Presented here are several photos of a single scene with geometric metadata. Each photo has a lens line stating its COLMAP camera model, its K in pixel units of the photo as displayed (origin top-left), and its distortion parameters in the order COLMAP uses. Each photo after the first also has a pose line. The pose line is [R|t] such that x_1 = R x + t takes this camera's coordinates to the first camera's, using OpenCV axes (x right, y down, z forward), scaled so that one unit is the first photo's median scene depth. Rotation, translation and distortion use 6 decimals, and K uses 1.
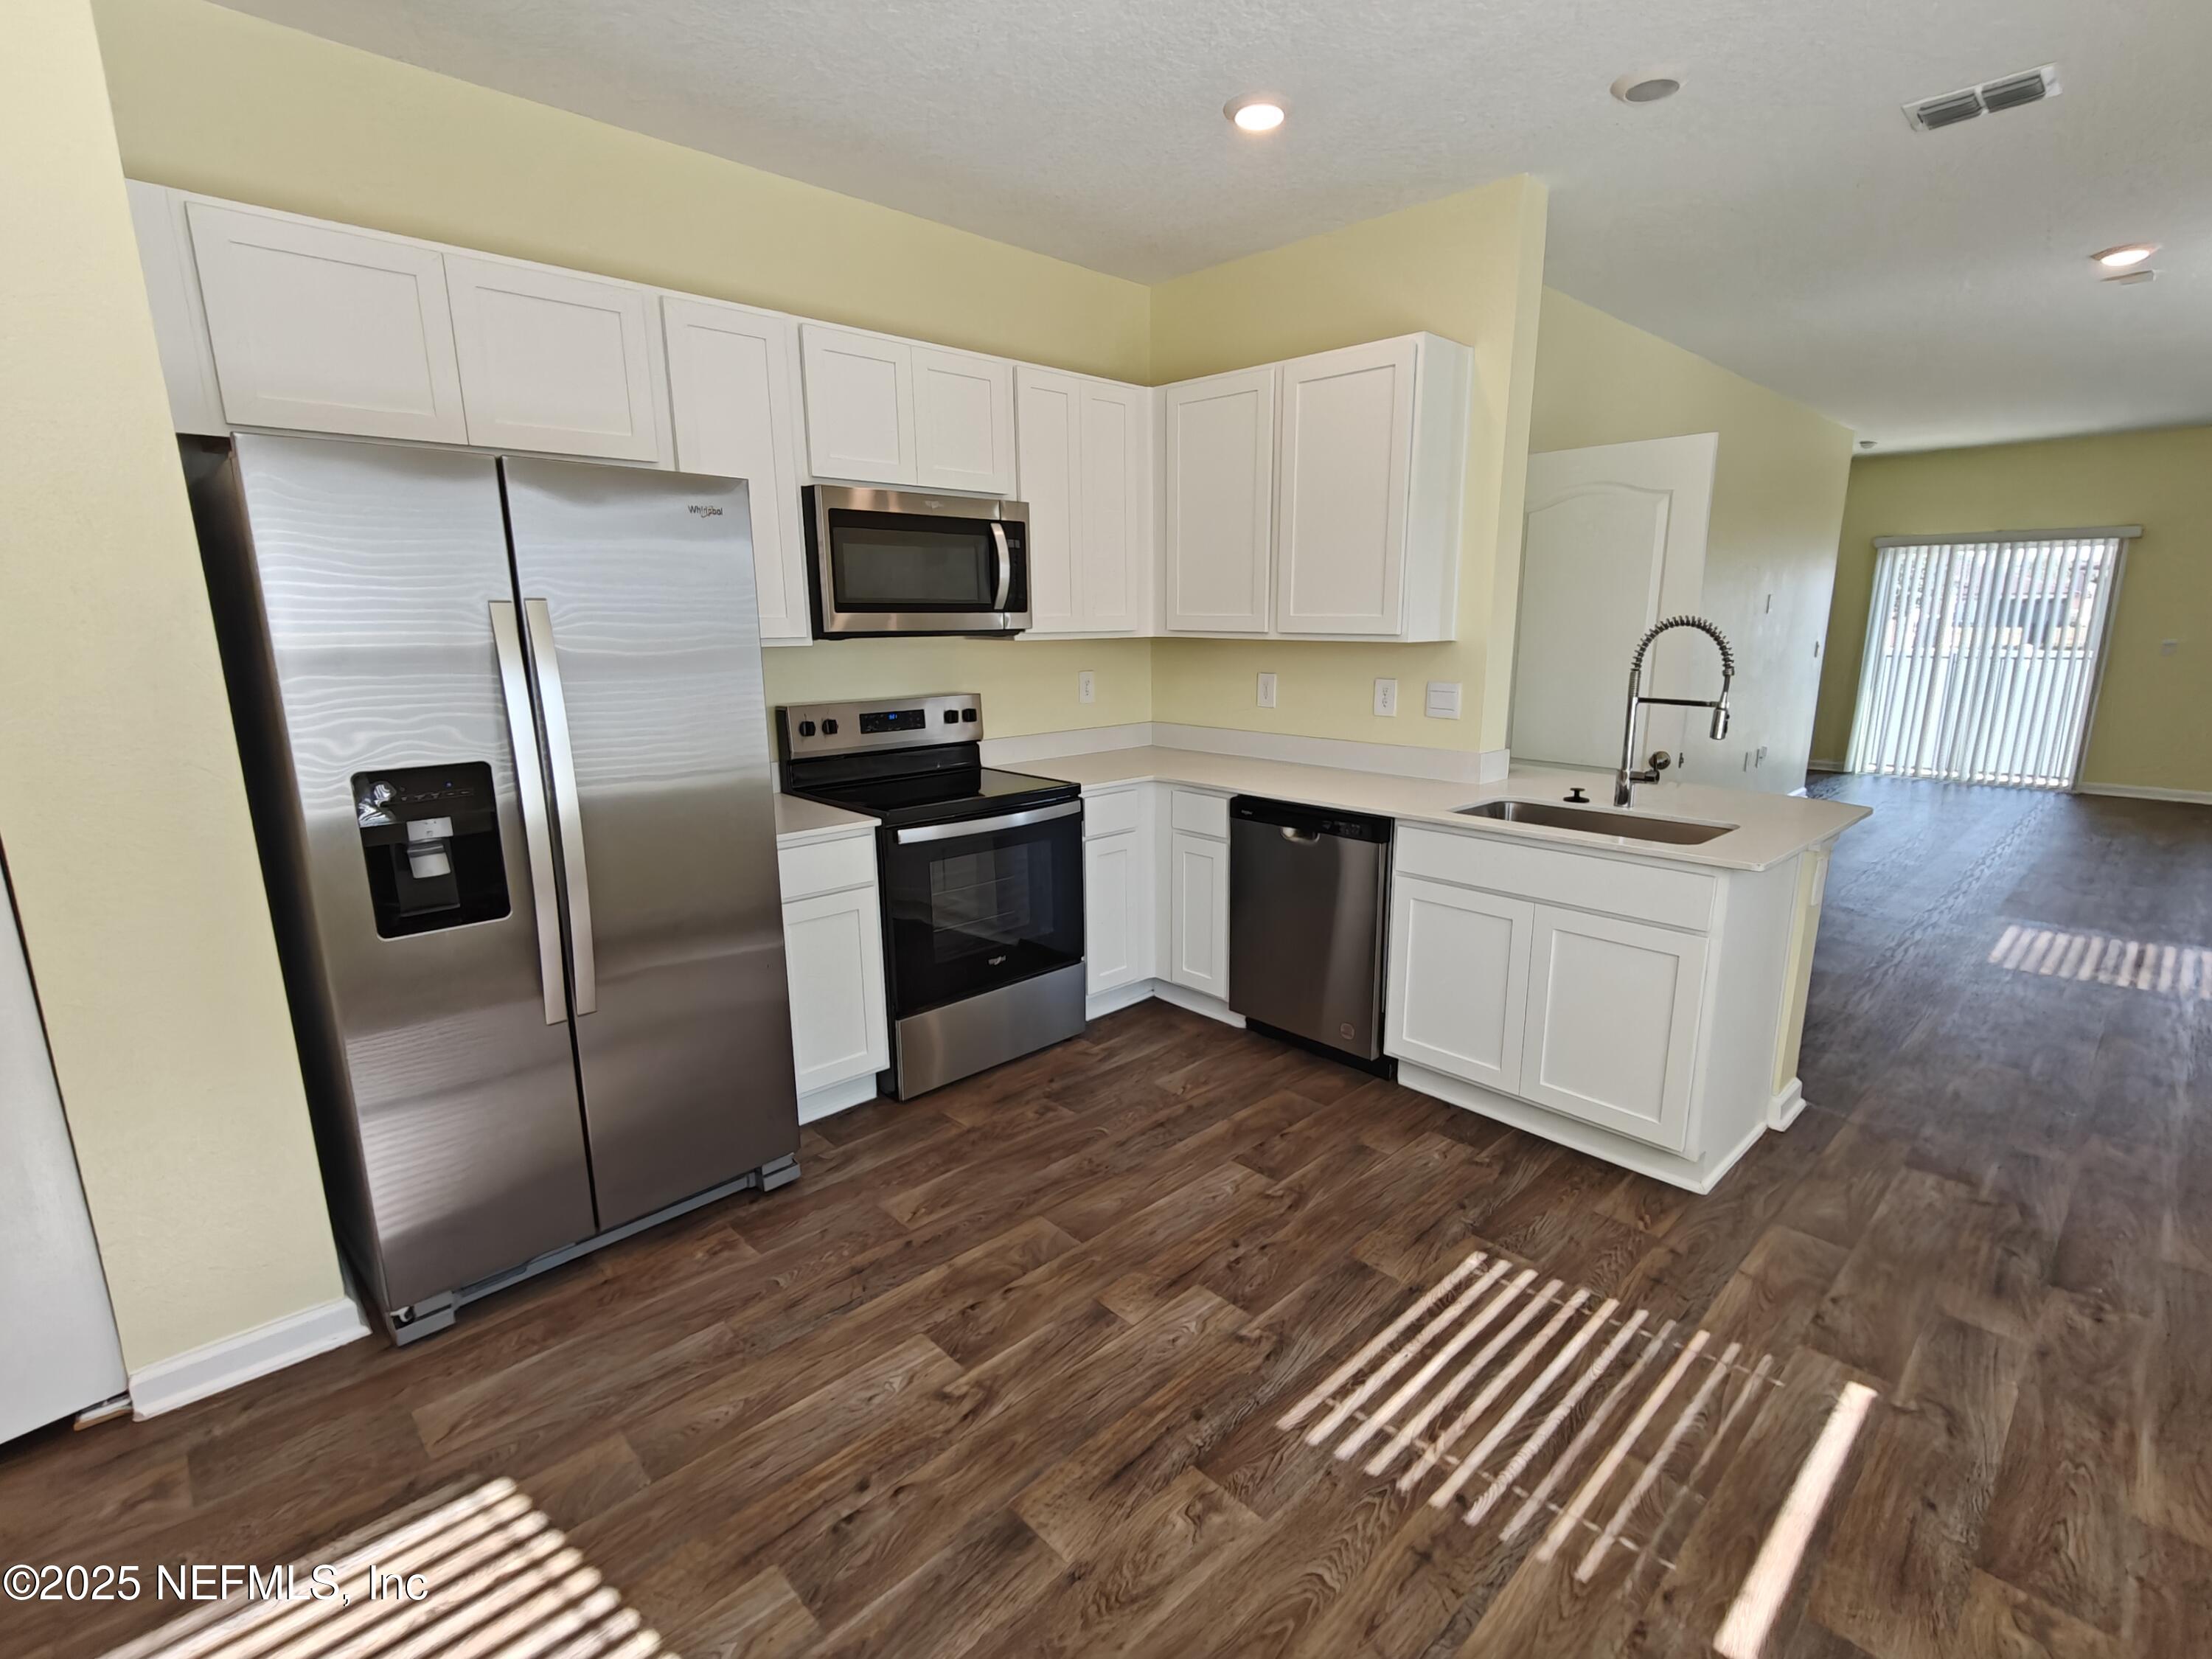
lens RADIAL K [[1043.8, 0, 1134.8], [0, 1043.8, 840.7], [0, 0, 1]] dist [0.002061, 0.001206]
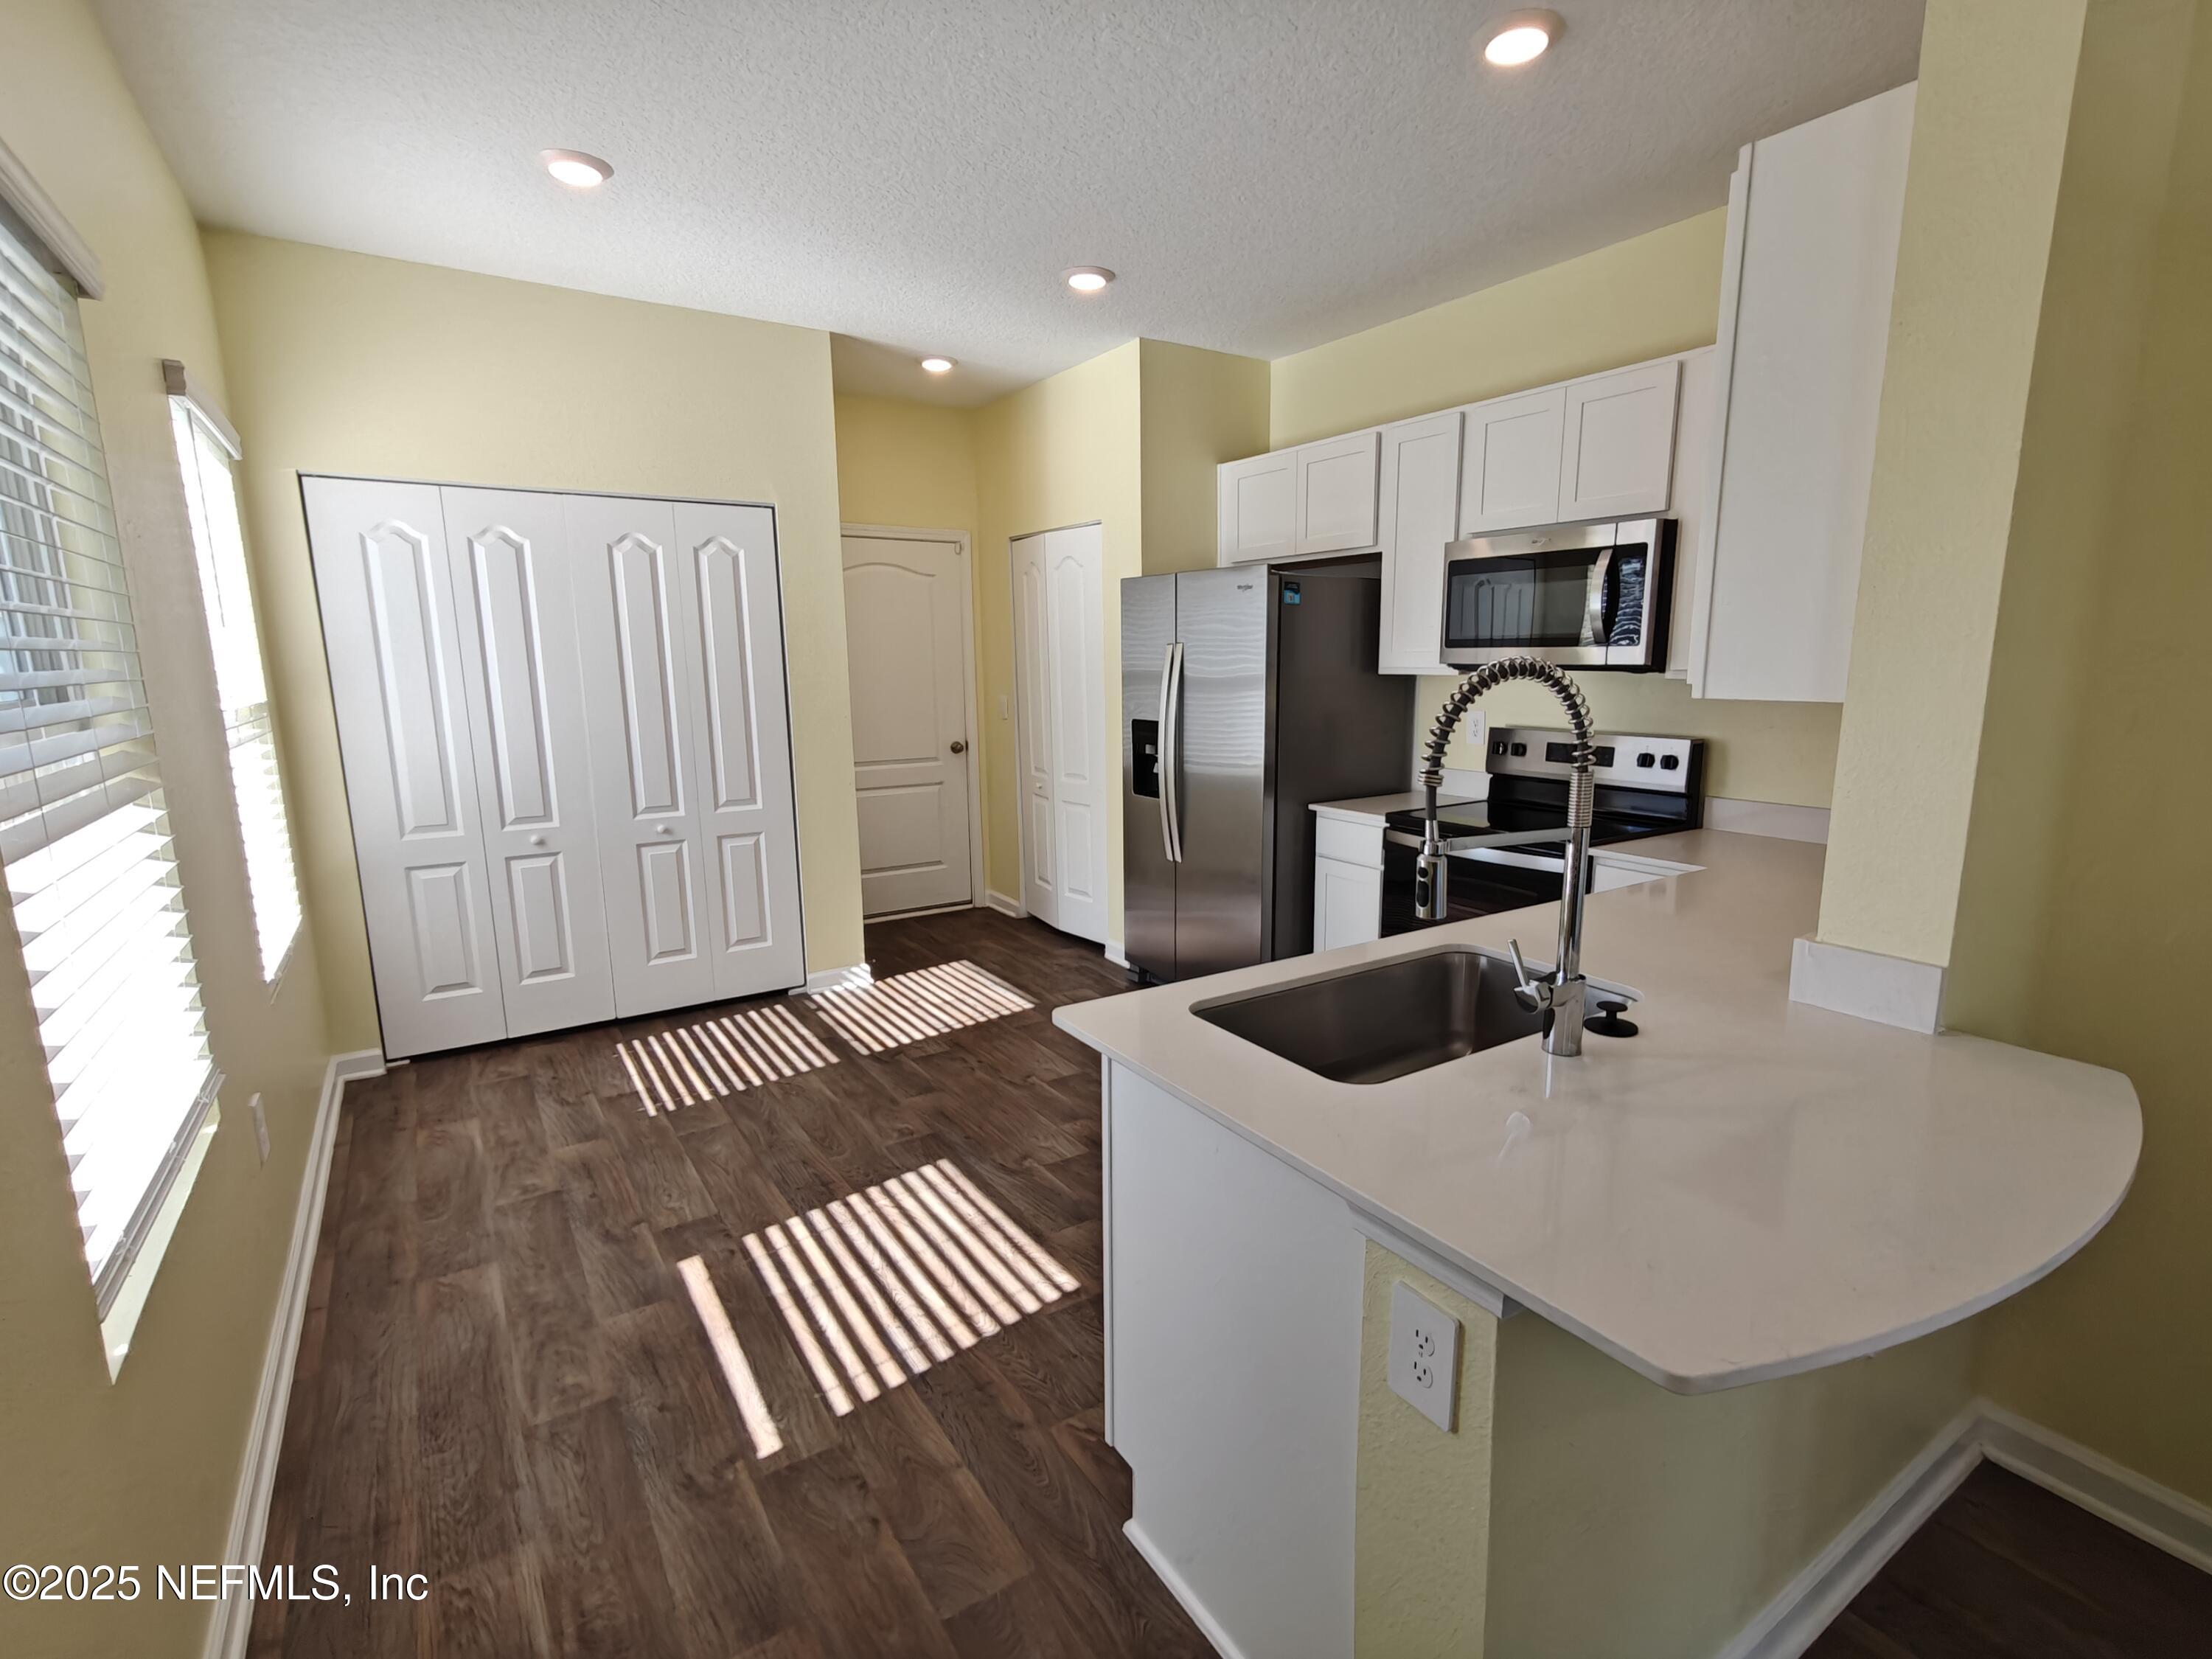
lens RADIAL K [[1043.8, 0, 1134.8], [0, 1043.8, 840.7], [0, 0, 1]] dist [0.002061, 0.001206]
pose [[-0.180950, 0.179200, -0.967029, 1.256928], [-0.202049, 0.955513, 0.214874, -0.249642], [0.962514, 0.234269, -0.136692, 1.134082]]
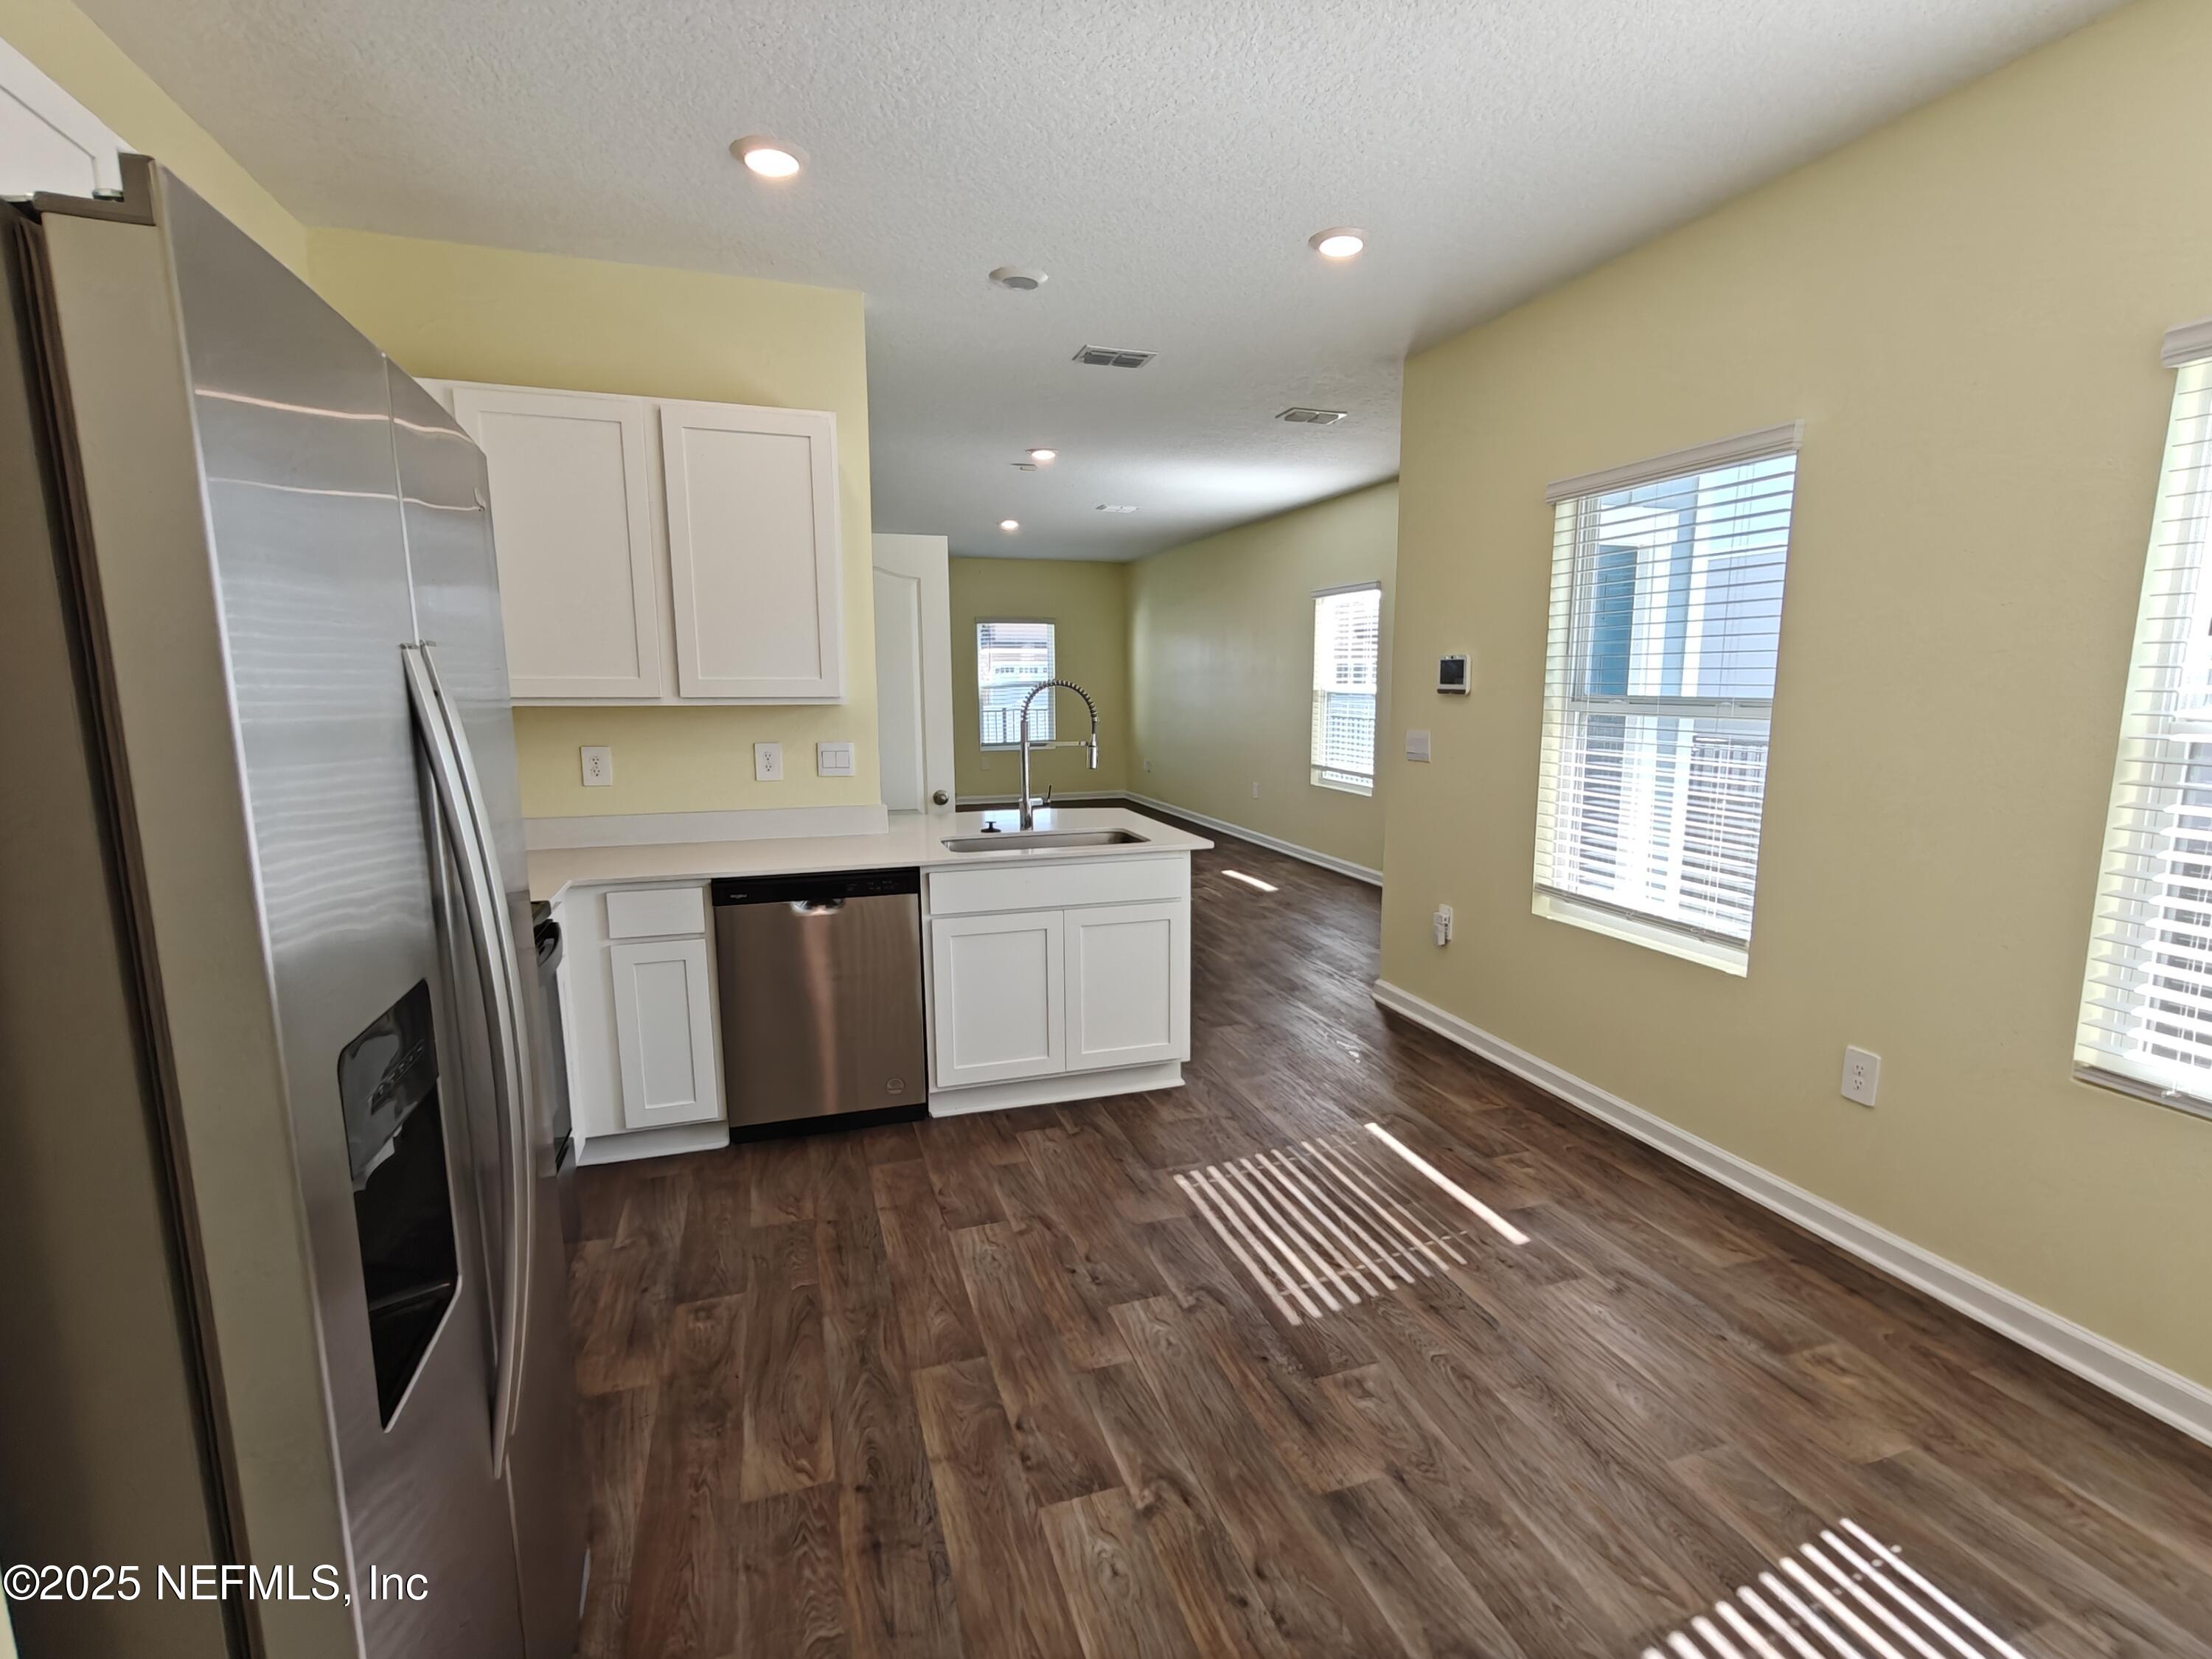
lens RADIAL K [[1043.8, 0, 1134.8], [0, 1043.8, 840.7], [0, 0, 1]] dist [0.002061, 0.001206]
pose [[0.430762, -0.139004, 0.891696, -0.792242], [0.193038, 0.979390, 0.059421, -0.091357], [-0.881578, 0.146535, 0.448717, 0.432449]]
